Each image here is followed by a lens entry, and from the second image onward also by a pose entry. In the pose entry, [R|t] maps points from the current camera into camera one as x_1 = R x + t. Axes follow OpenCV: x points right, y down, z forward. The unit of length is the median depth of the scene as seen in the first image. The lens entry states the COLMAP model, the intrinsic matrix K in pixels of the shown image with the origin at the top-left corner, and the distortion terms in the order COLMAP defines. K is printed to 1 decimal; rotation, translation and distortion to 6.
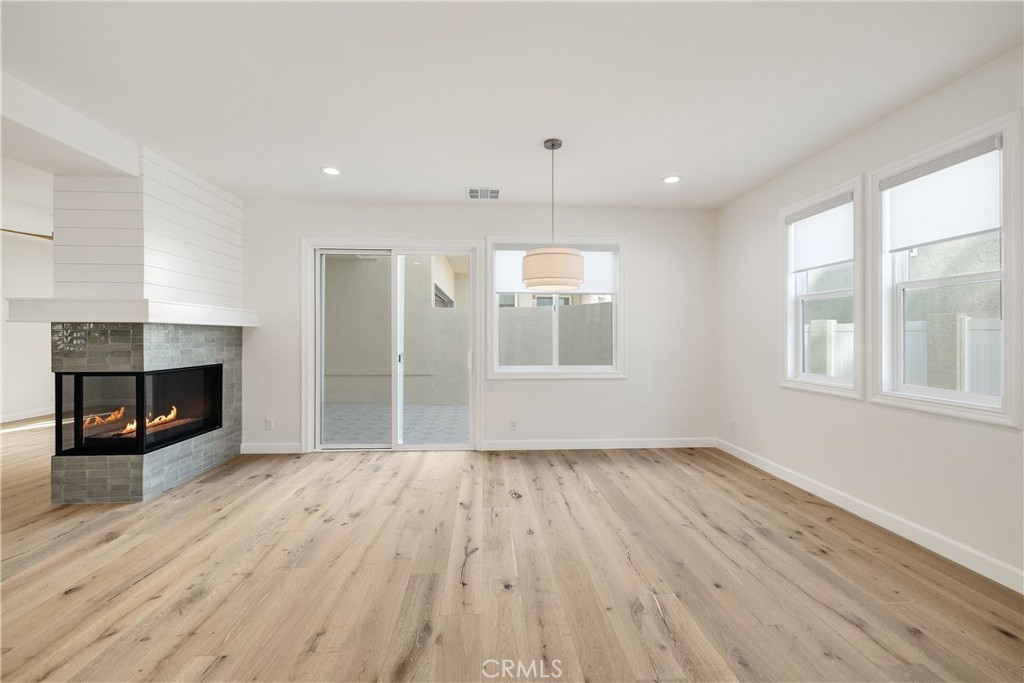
lens RADIAL K [[433.3, 0, 506.9], [0, 433.3, 336.9], [0, 0, 1]] dist [0.001203, 0.000090]
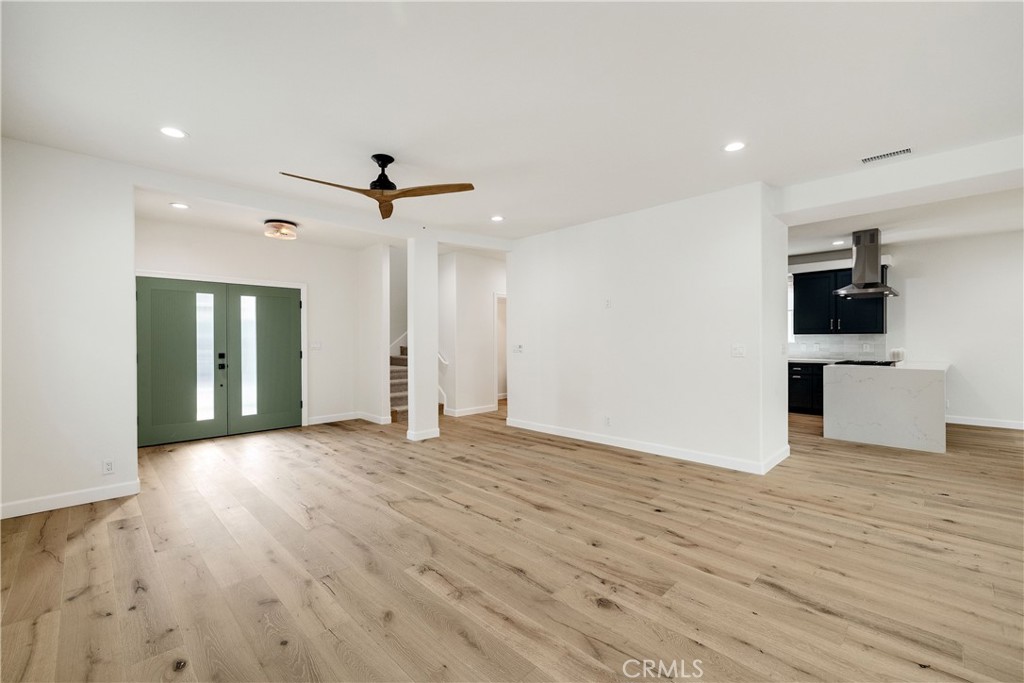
lens RADIAL K [[433.3, 0, 517.3], [0, 433.3, 342.8], [0, 0, 1]] dist [0.001203, 0.000090]
pose [[-0.743279, 0.006605, -0.668949, 0.607649], [0.004929, 0.999978, 0.004397, 0.003530], [0.668963, -0.000029, -0.743296, 0.719034]]
